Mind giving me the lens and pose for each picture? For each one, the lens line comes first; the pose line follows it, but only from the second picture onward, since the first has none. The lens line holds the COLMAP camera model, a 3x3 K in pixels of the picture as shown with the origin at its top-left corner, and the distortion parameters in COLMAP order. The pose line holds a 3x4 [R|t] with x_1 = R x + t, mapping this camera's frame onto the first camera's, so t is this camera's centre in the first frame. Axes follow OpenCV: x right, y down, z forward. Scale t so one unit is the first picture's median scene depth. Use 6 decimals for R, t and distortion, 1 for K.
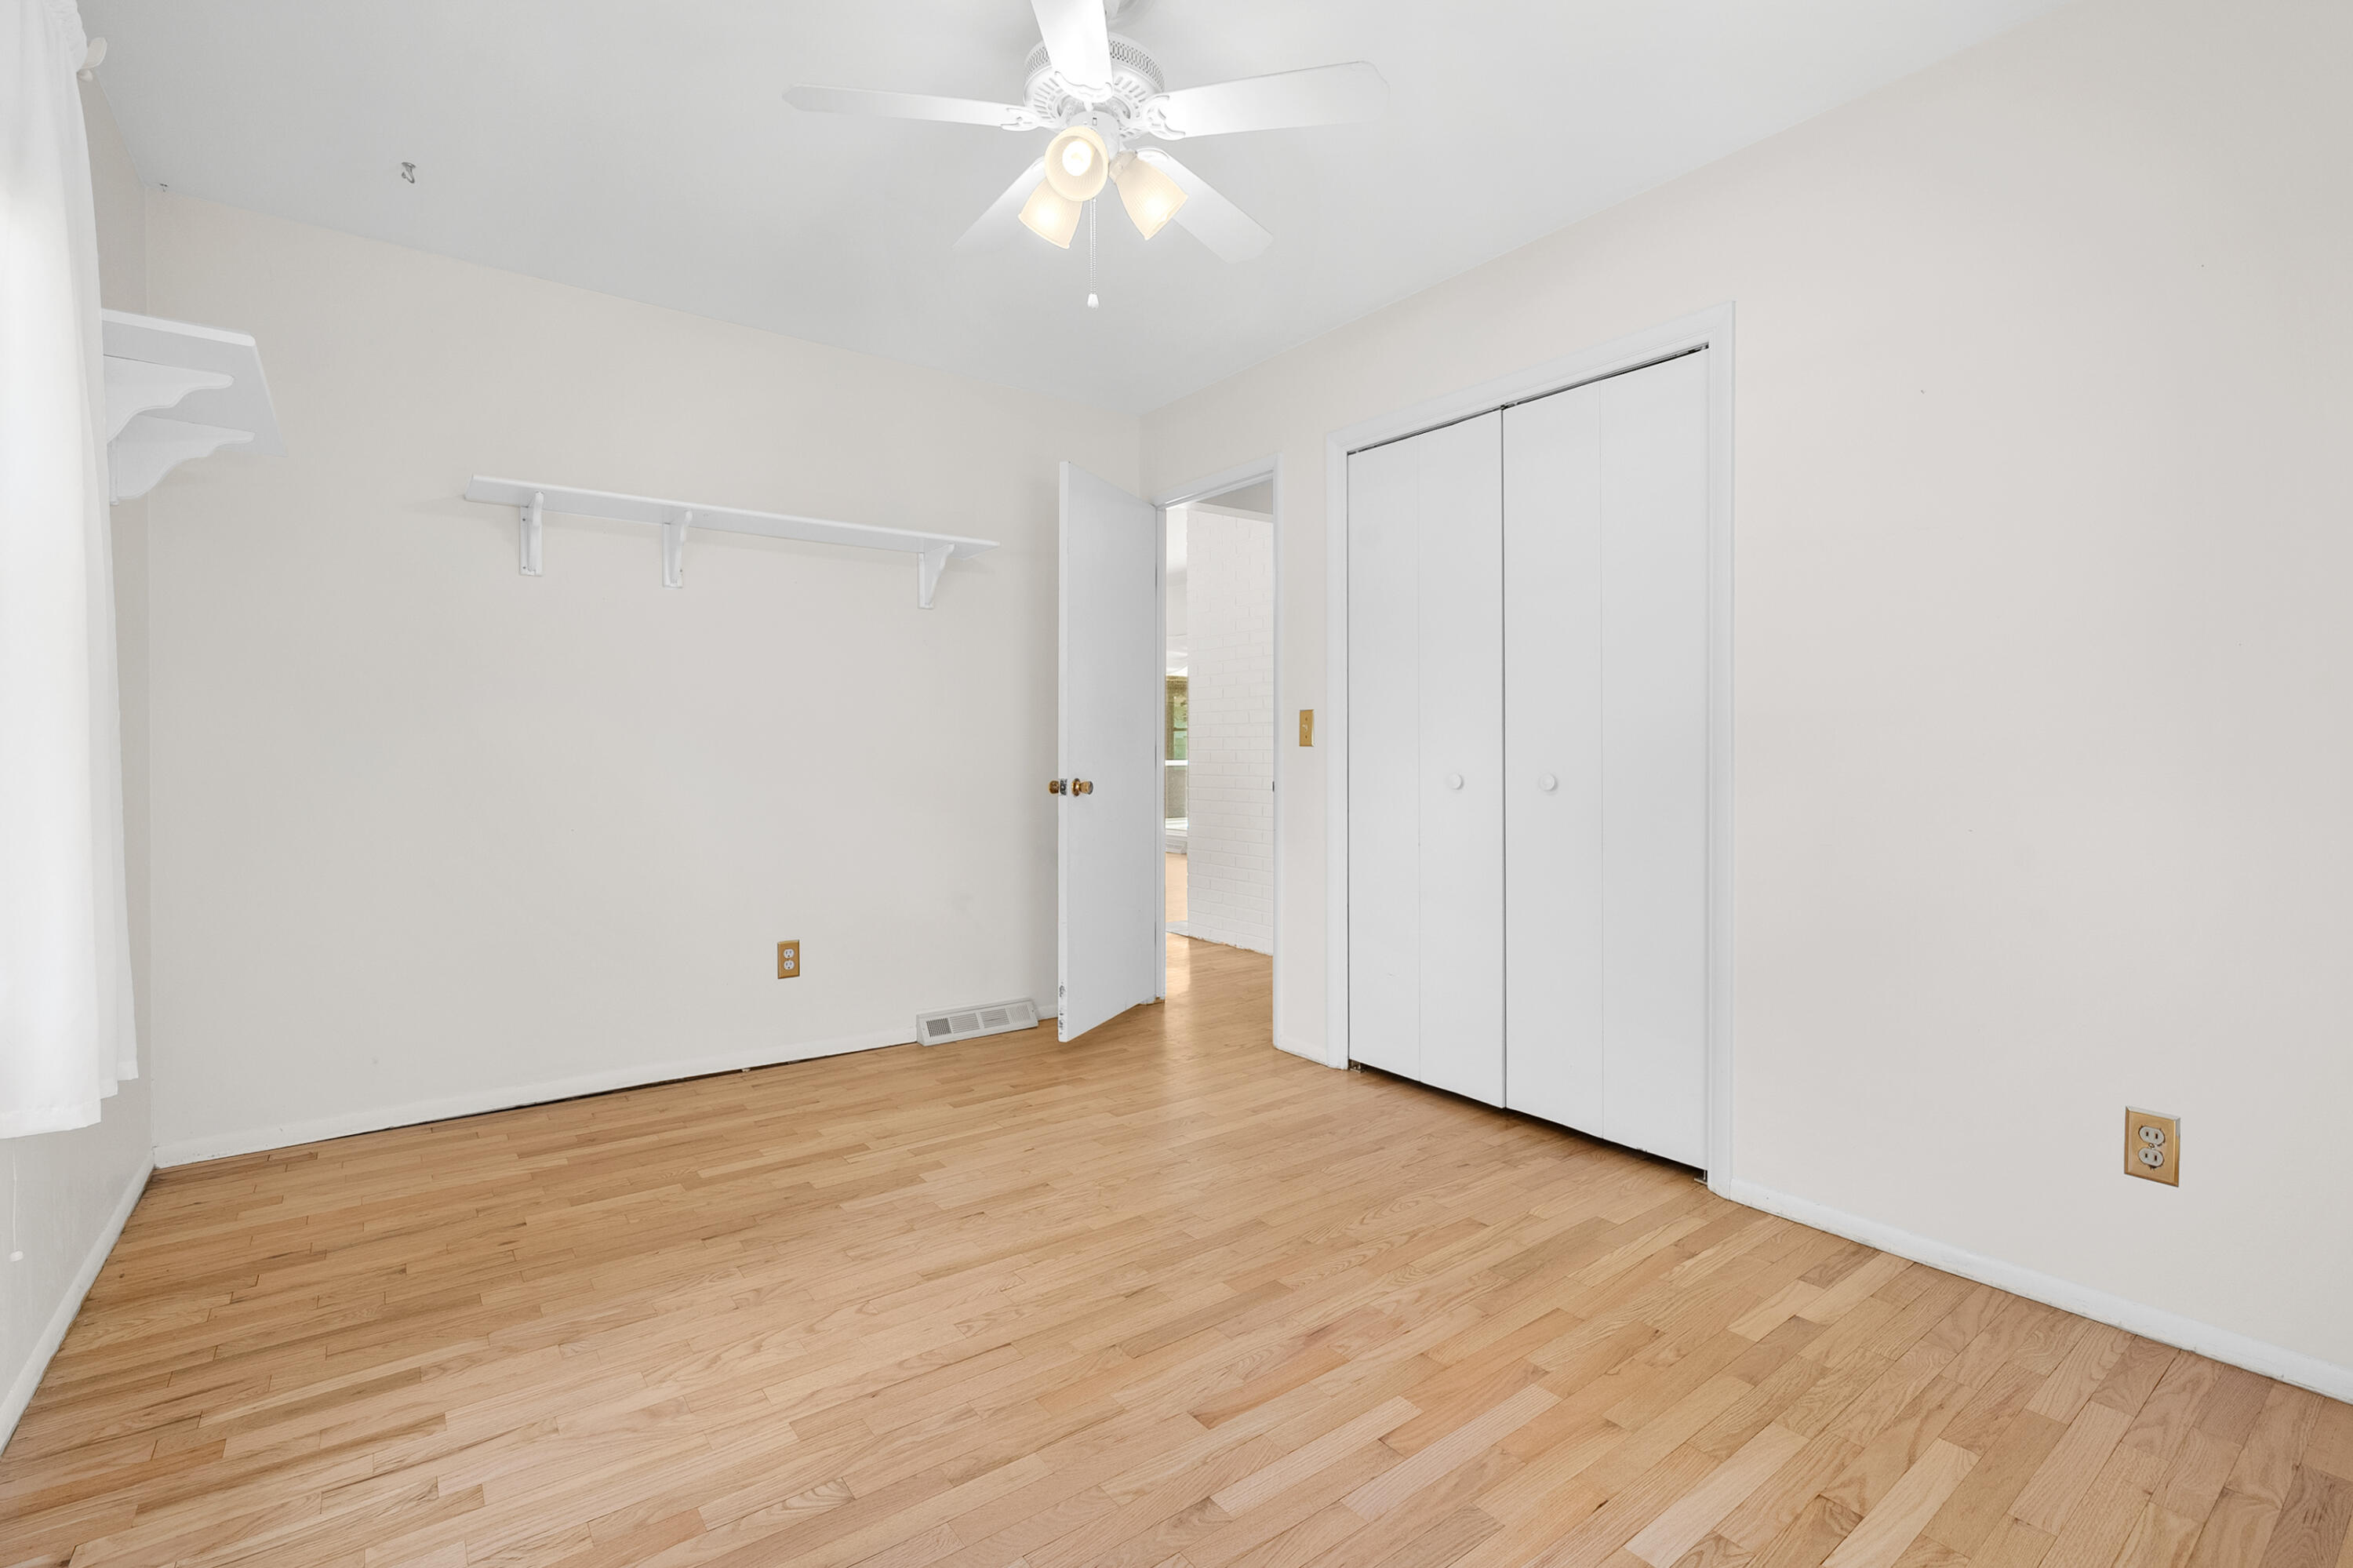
lens RADIAL K [[1059.2, 0, 1183.6], [0, 1059.2, 767.8], [0, 0, 1]] dist [-0.008201, 0.003877]
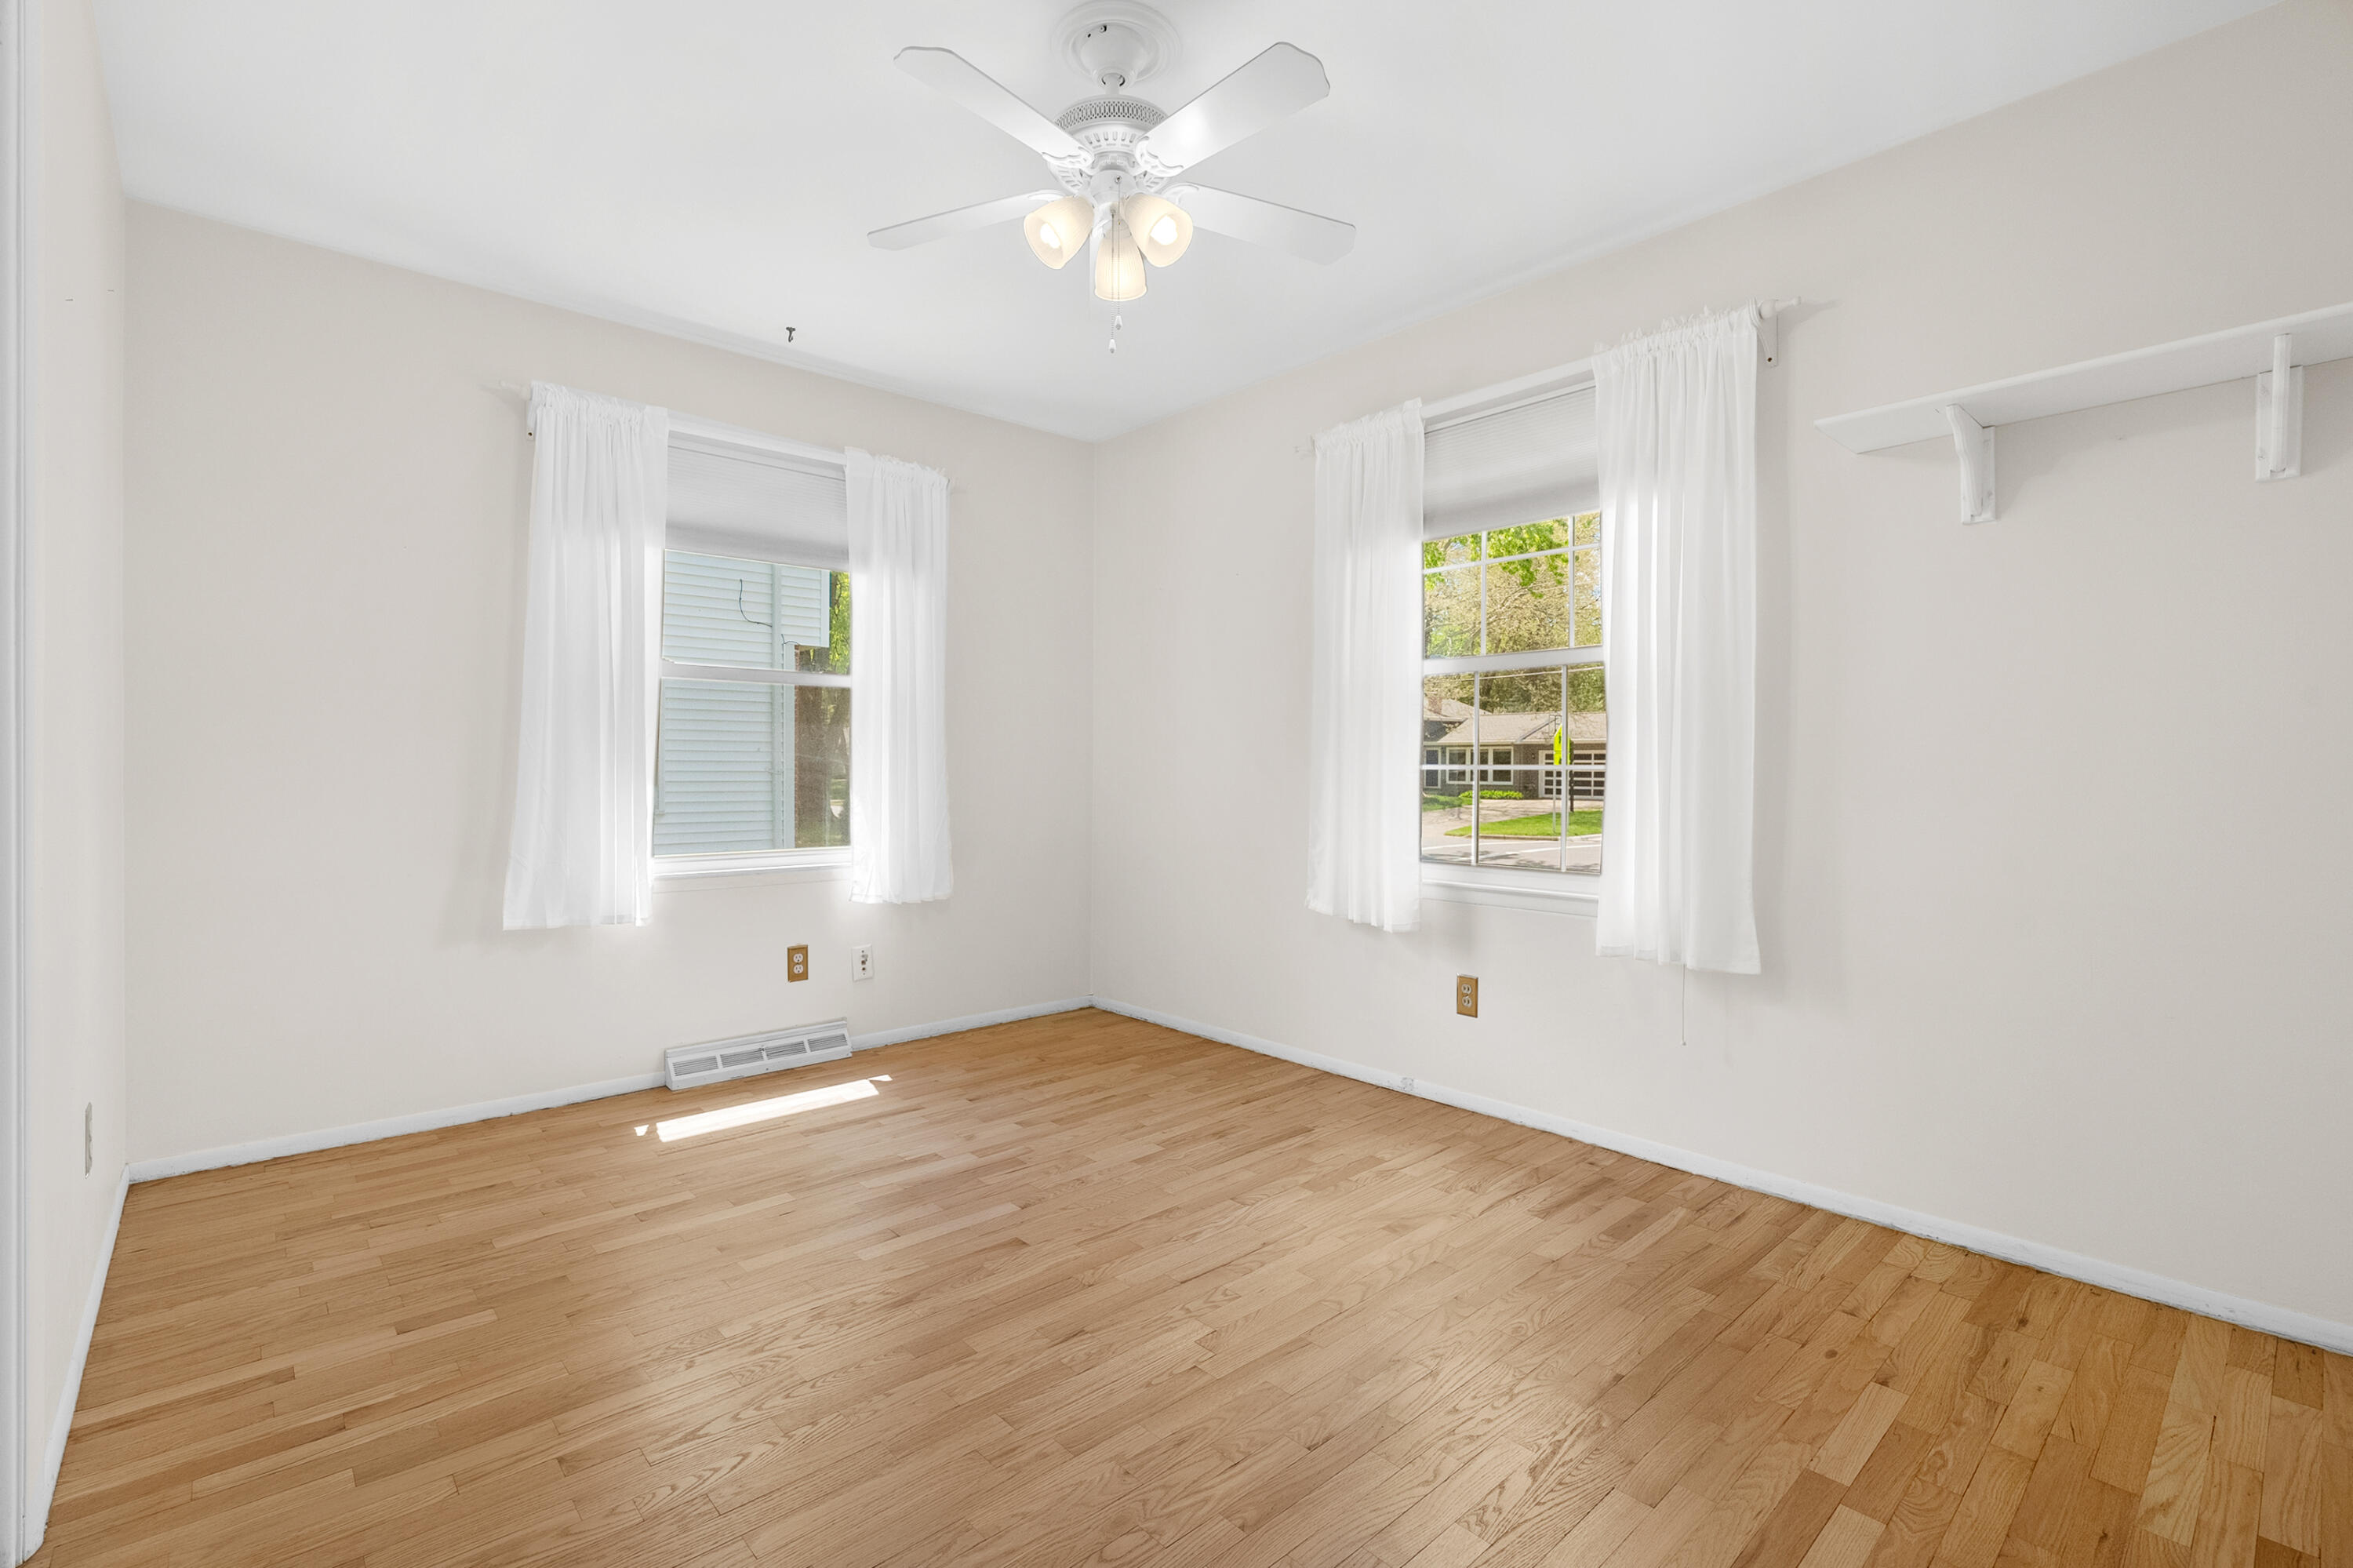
lens RADIAL K [[1059.2, 0, 1176.8], [0, 1059.2, 779.9], [0, 0, 1]] dist [-0.008201, 0.003877]
pose [[-0.996624, -0.003771, -0.082016, -0.061622], [-0.005723, 0.999706, 0.023569, -0.025090], [0.081902, 0.023959, -0.996352, 2.056757]]
